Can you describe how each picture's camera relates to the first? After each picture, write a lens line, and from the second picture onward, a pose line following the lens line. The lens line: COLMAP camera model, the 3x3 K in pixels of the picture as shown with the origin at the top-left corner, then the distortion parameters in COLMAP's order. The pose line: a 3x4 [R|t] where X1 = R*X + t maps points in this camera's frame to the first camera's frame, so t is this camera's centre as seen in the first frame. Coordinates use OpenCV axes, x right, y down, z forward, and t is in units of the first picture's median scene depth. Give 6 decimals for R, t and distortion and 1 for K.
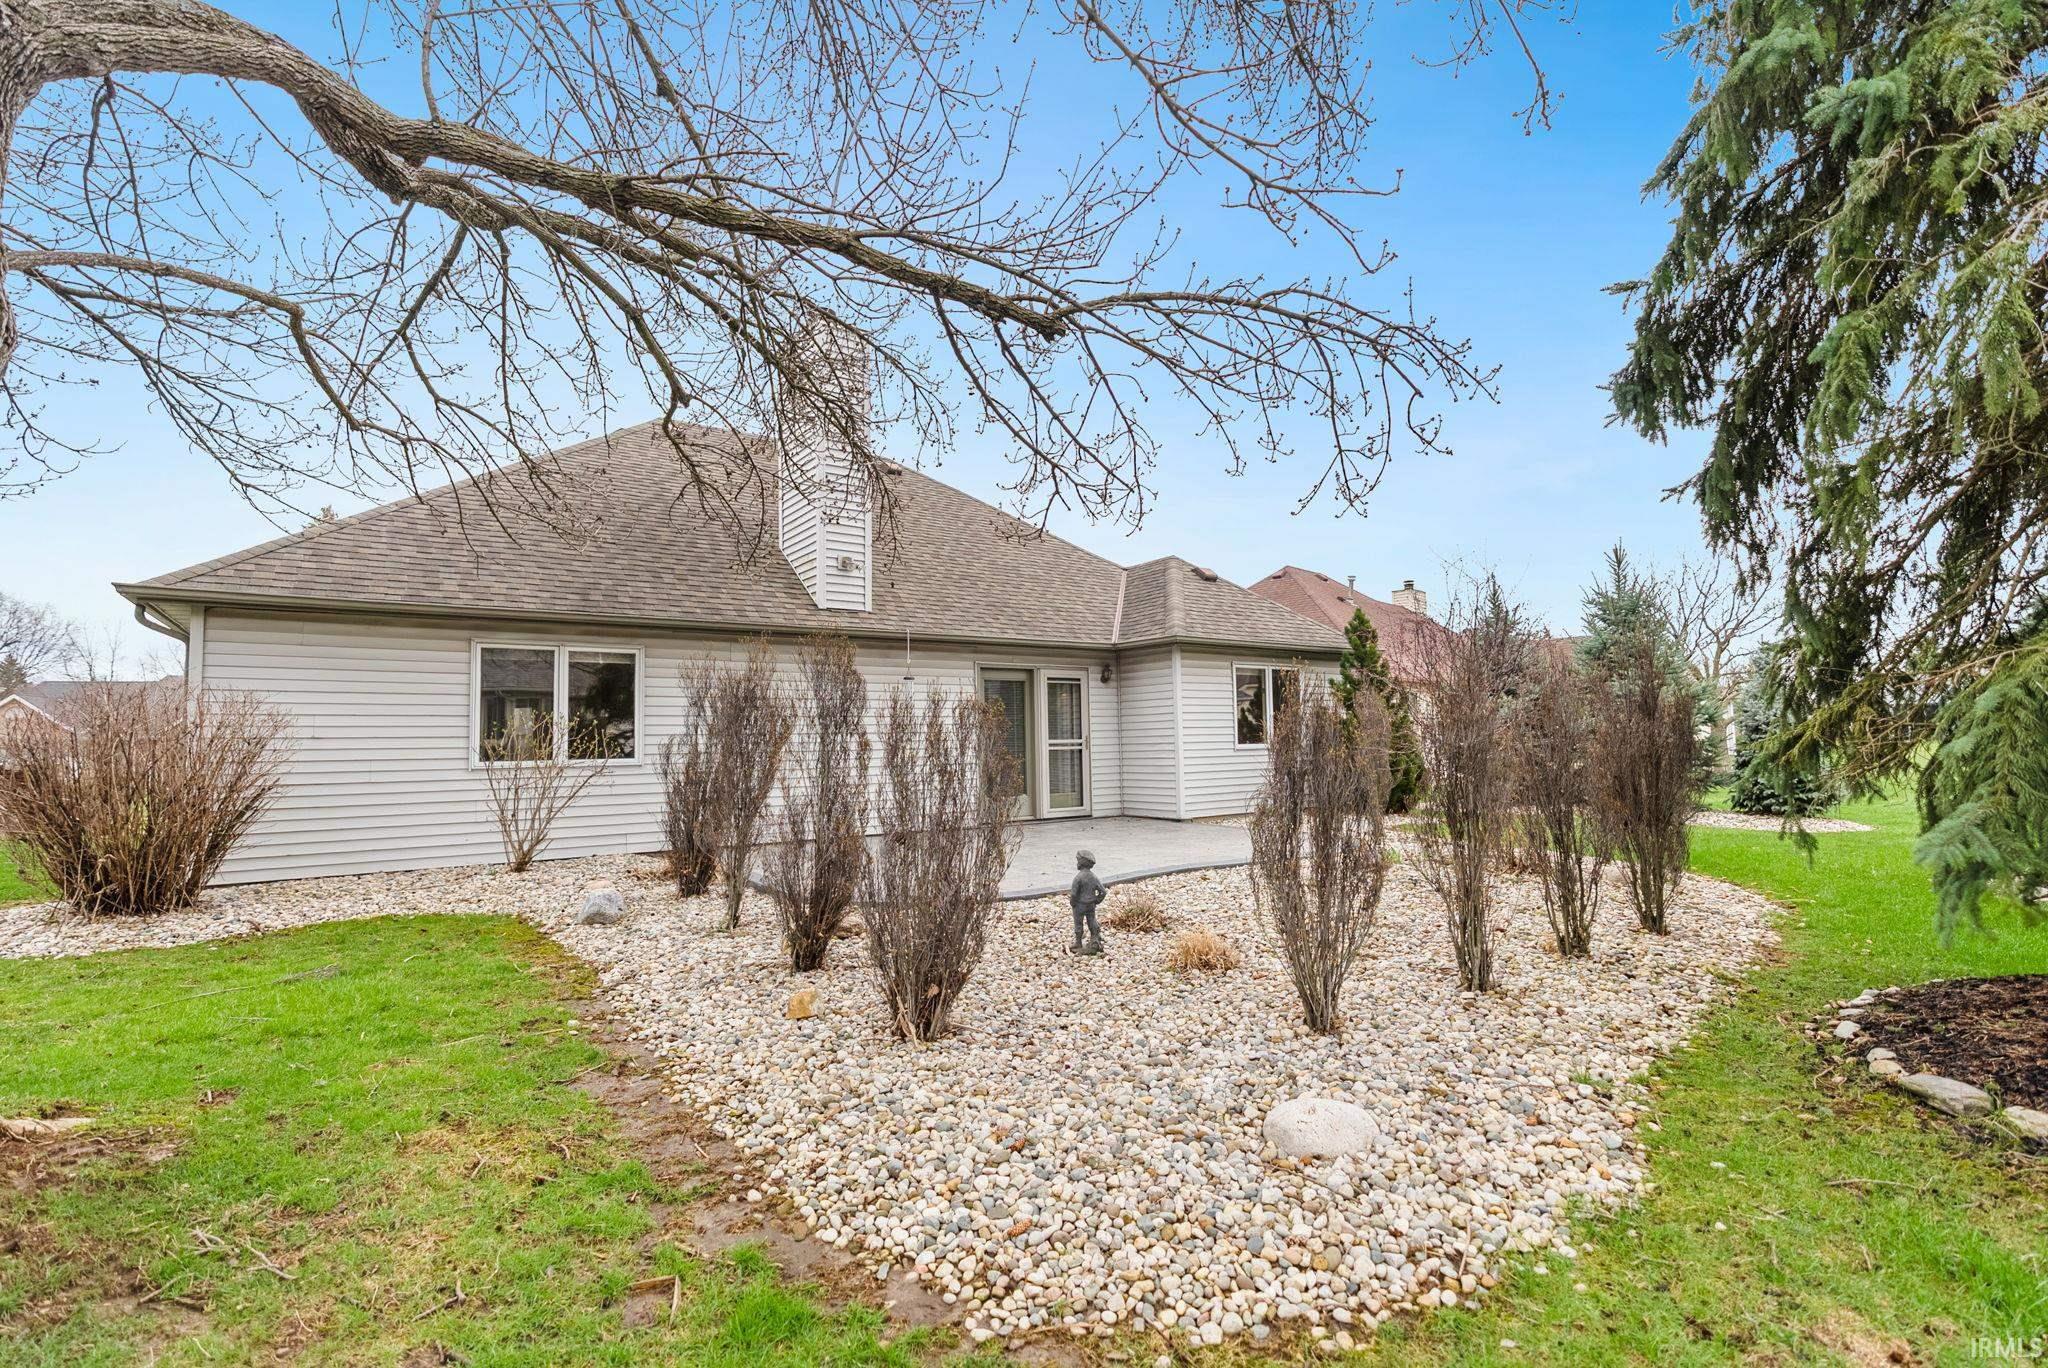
lens RADIAL K [[918.0, 0, 1033.7], [0, 918.0, 659.4], [0, 0, 1]] dist [-0.000223, 0.000604]
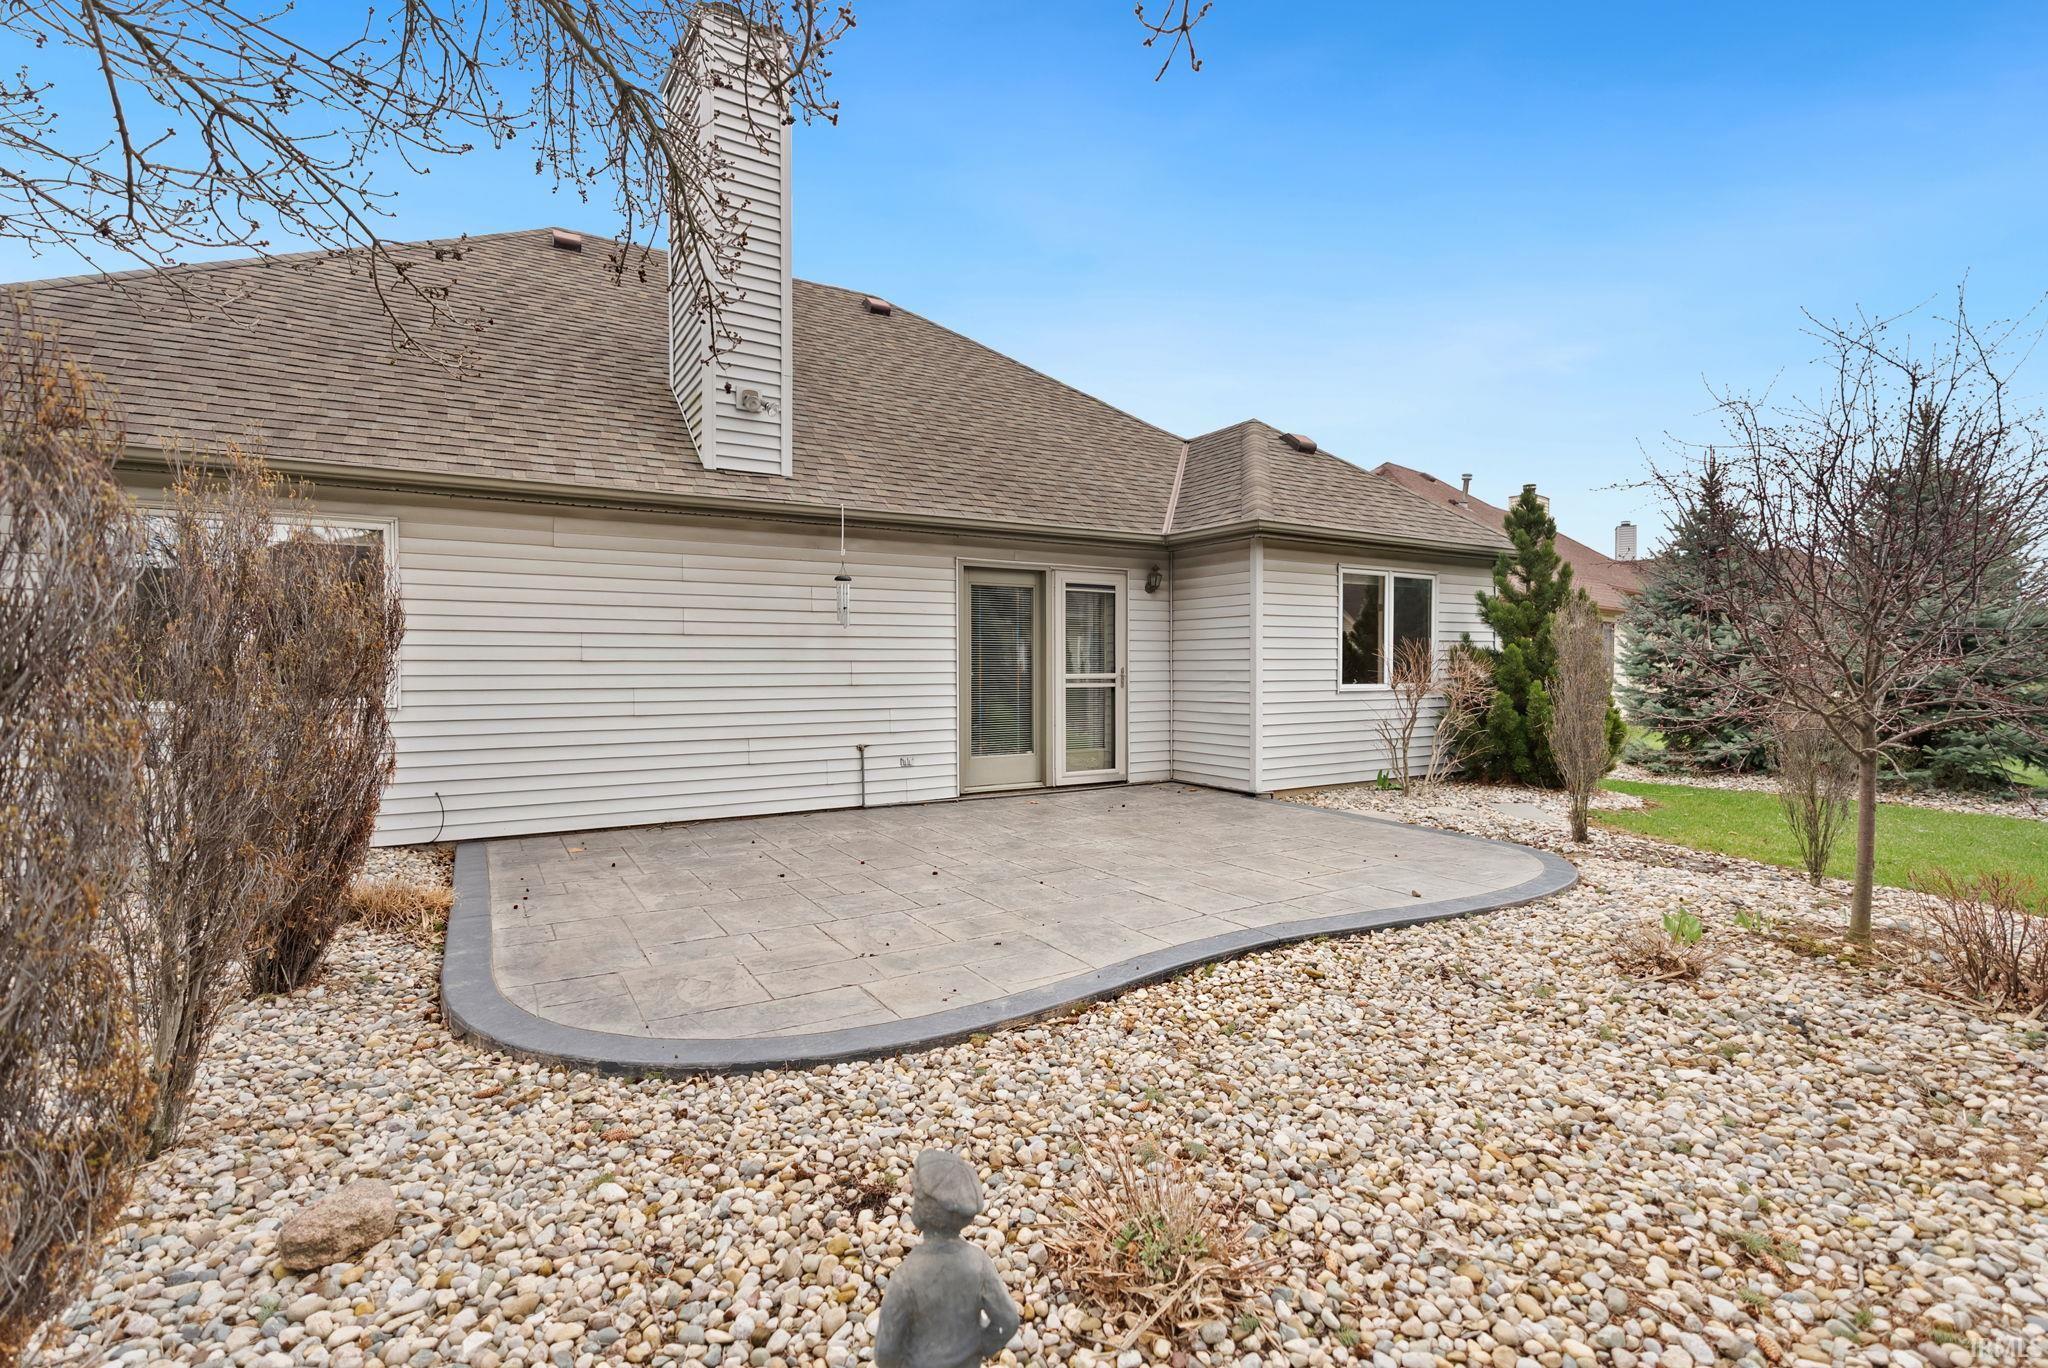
lens RADIAL K [[918.0, 0, 1033.7], [0, 918.0, 659.4], [0, 0, 1]] dist [-0.000223, 0.000604]
pose [[0.997351, 0.017455, -0.070608, 0.039619], [-0.011255, 0.996121, 0.087274, 0.016497], [0.071857, -0.086248, 0.993679, 0.302504]]
